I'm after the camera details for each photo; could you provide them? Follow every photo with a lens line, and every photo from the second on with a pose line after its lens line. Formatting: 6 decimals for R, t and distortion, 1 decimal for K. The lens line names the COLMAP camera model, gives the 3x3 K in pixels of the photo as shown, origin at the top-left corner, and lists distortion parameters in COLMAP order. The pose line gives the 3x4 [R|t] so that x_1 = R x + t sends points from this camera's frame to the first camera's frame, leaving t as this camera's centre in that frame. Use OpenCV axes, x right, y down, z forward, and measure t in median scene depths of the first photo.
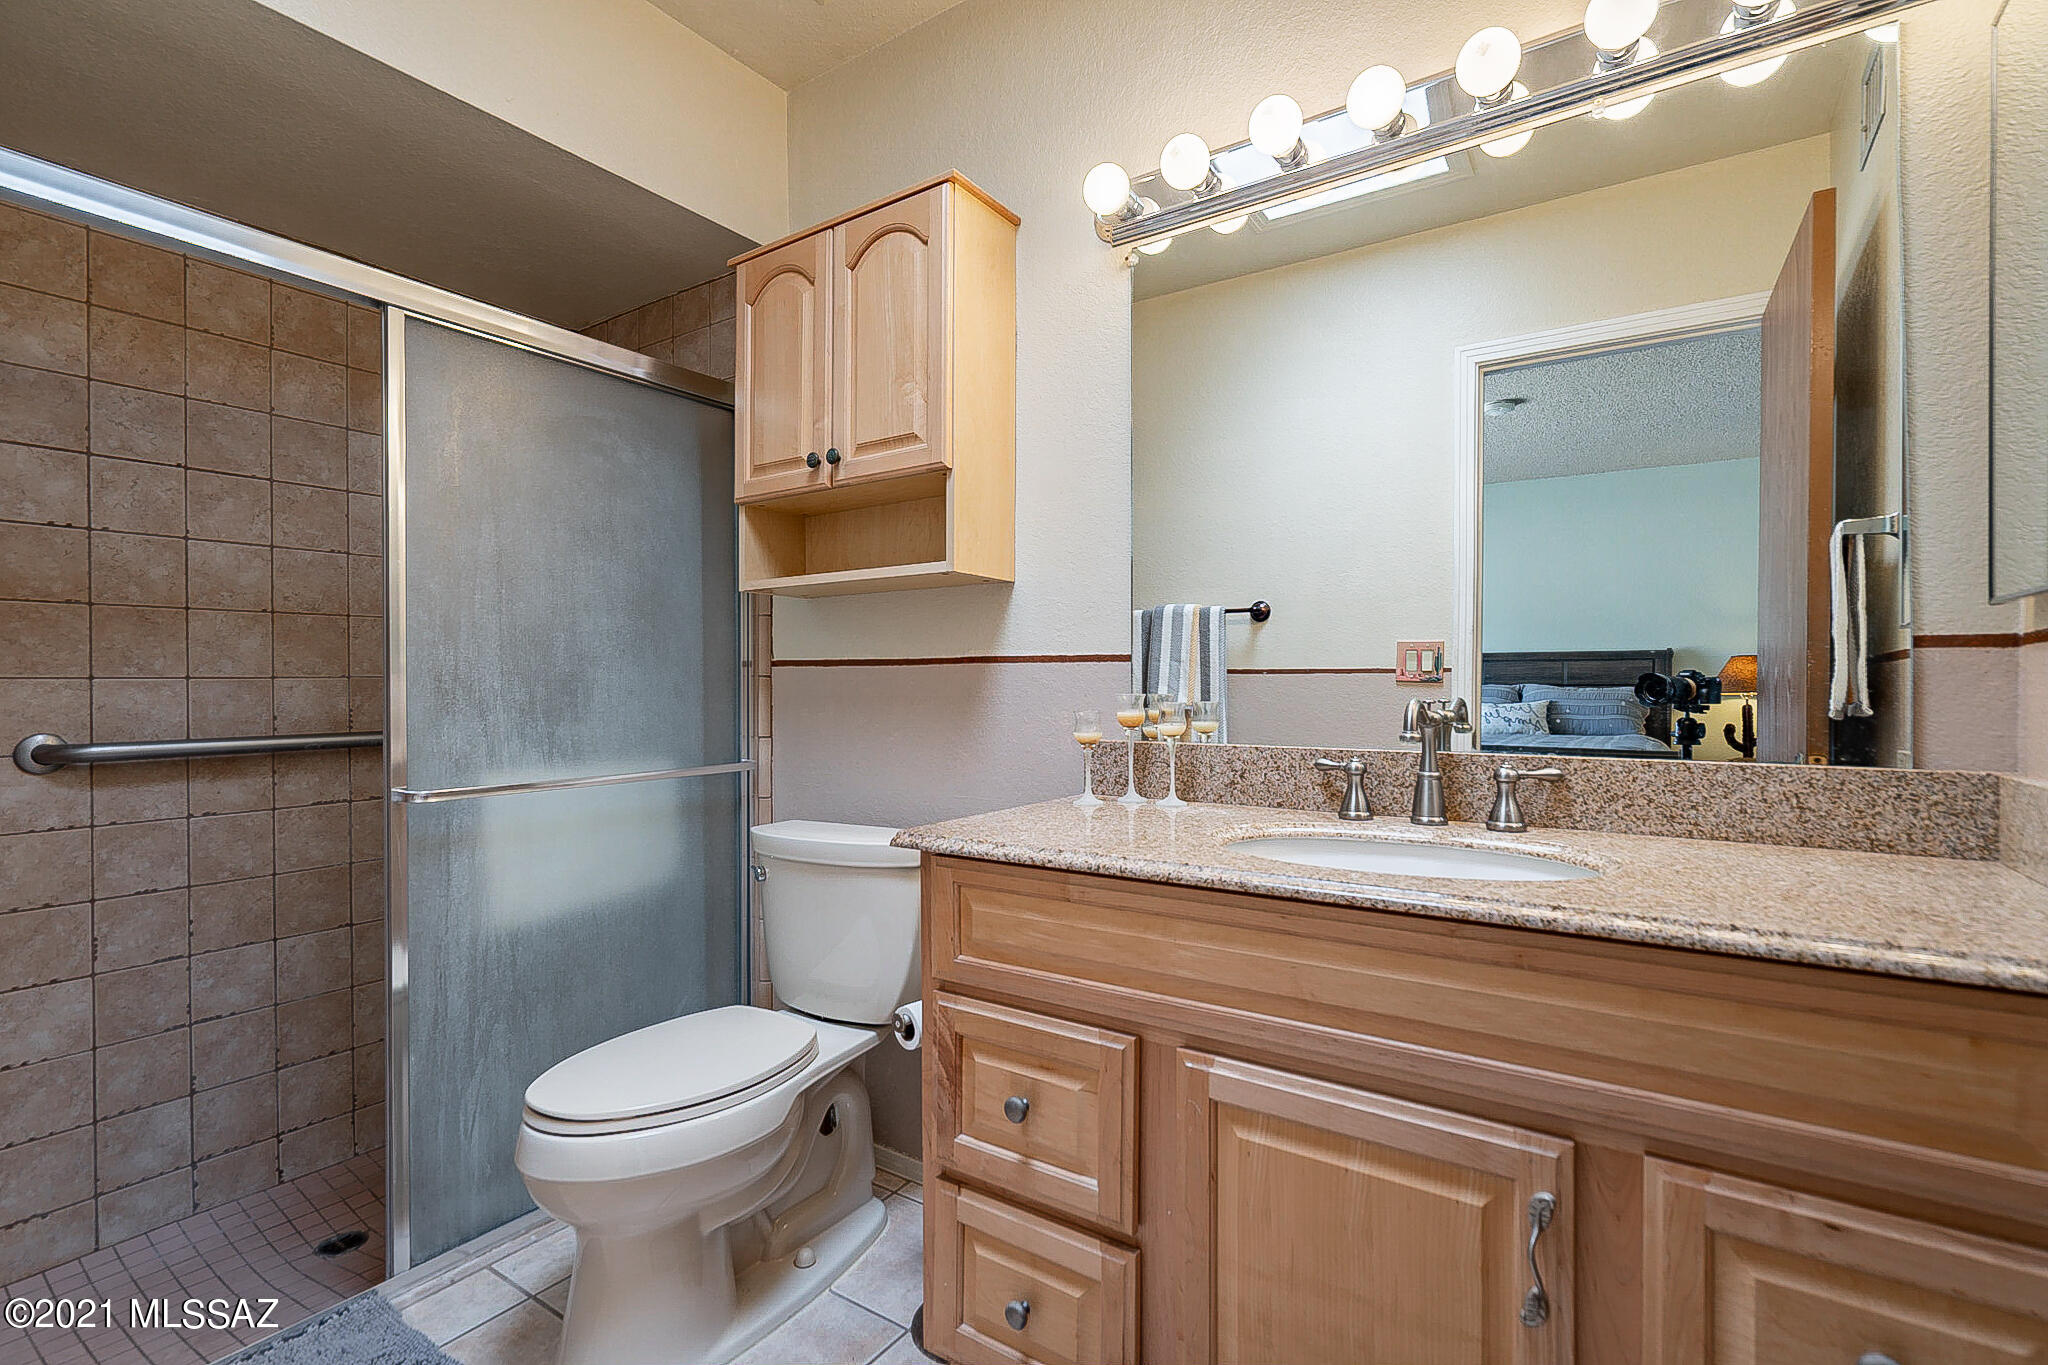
lens RADIAL K [[941.1, 0, 1019.9], [0, 941.1, 684.5], [0, 0, 1]] dist [0.000294, 0.001325]
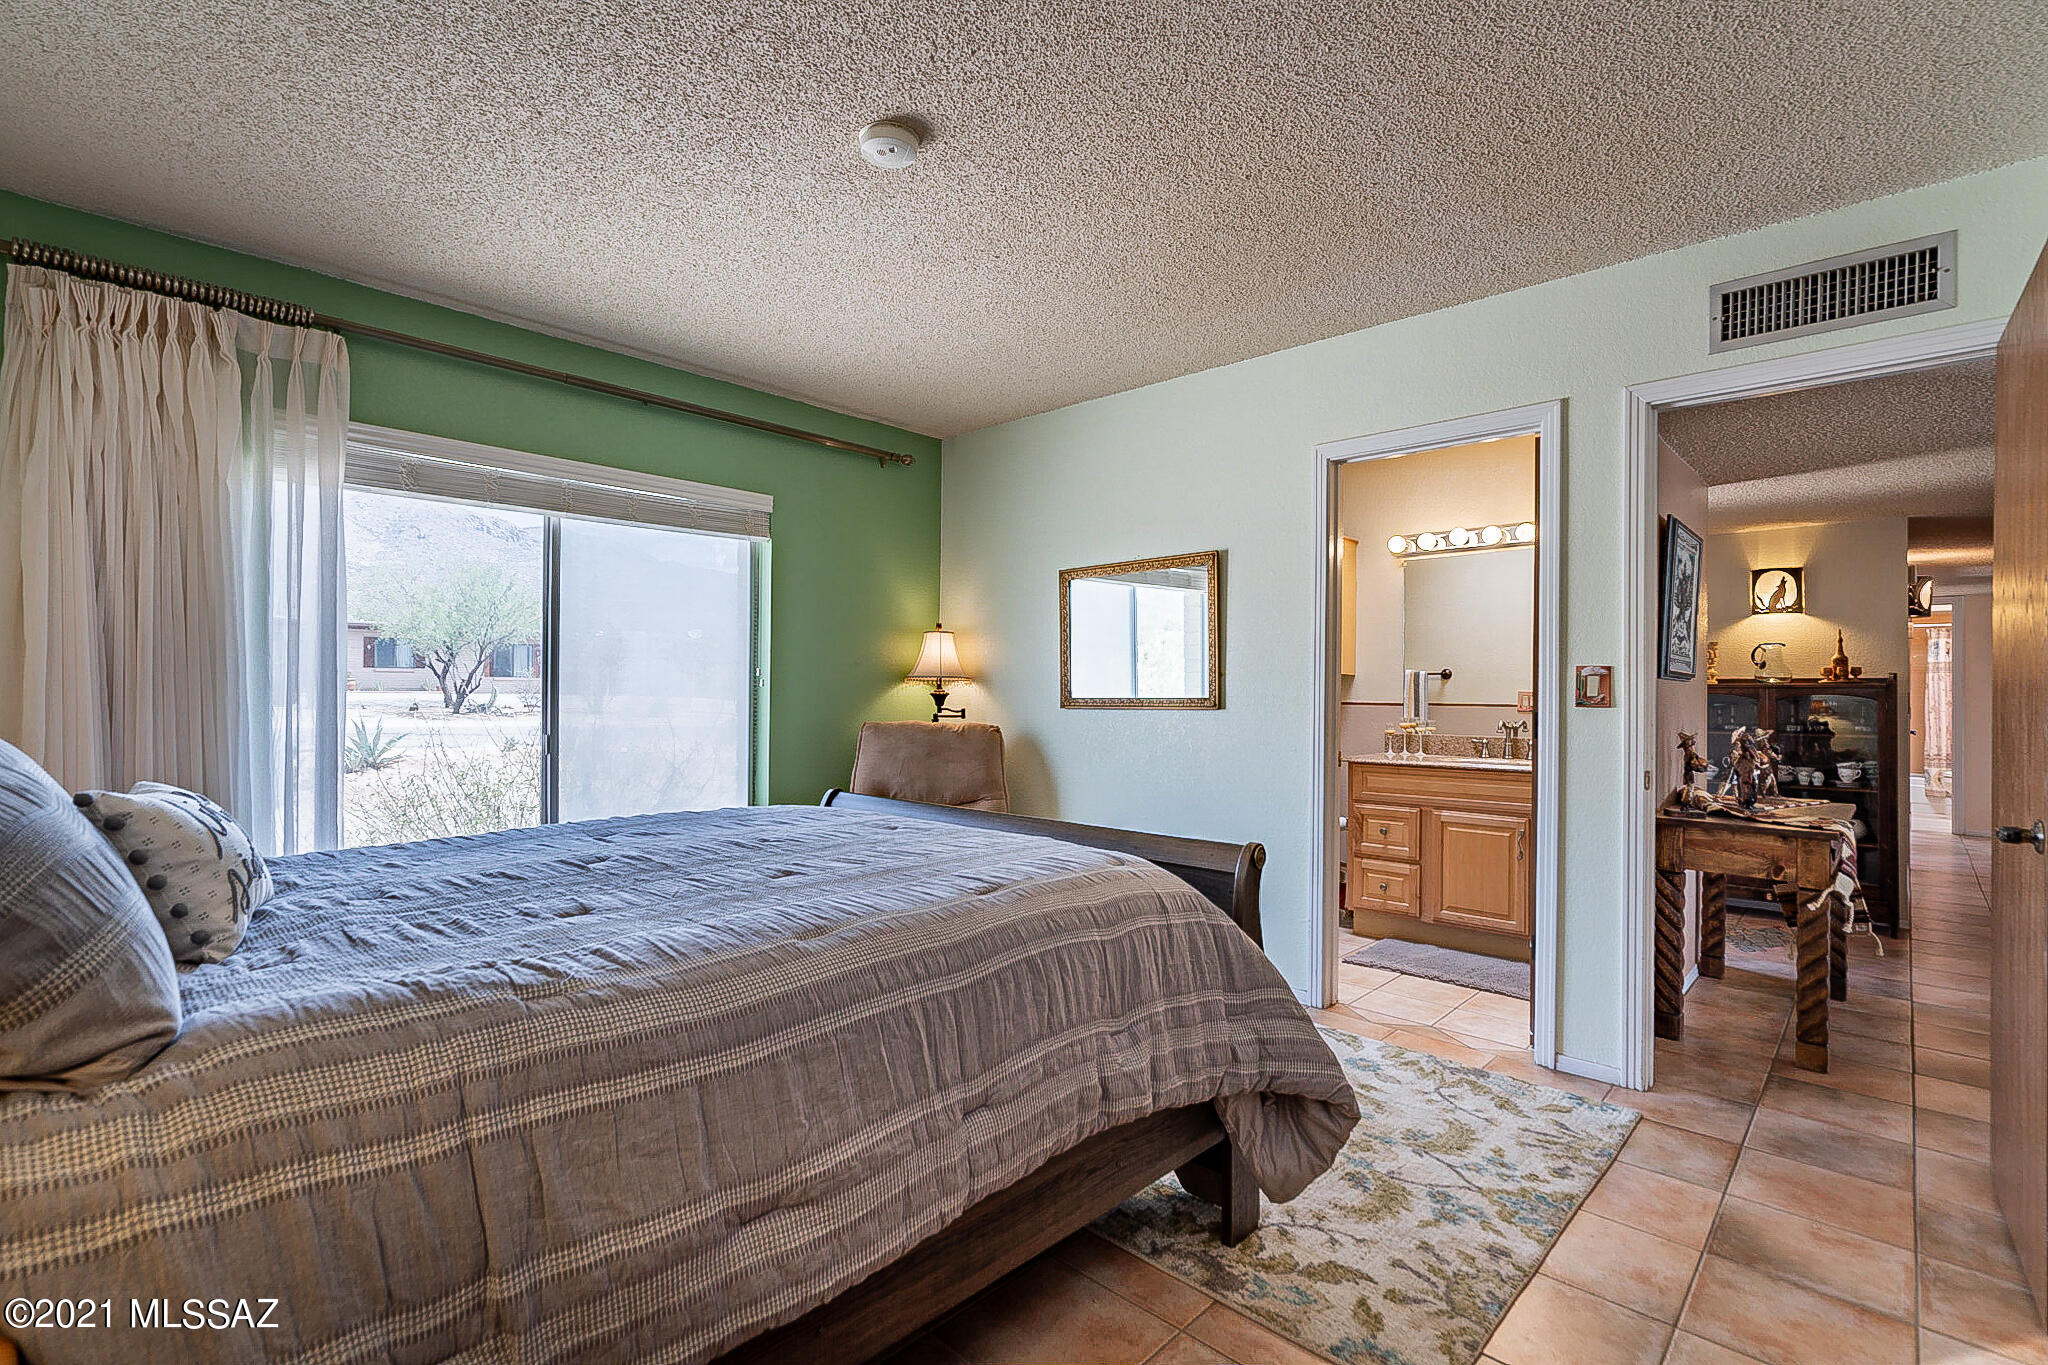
lens RADIAL K [[941.1, 0, 1019.9], [0, 941.1, 684.5], [0, 0, 1]] dist [0.000294, 0.001325]
pose [[0.987917, 0.008806, -0.154733, -0.630648], [-0.009901, 0.999931, -0.006308, -0.062628], [0.154667, 0.007764, 0.987936, -2.134757]]
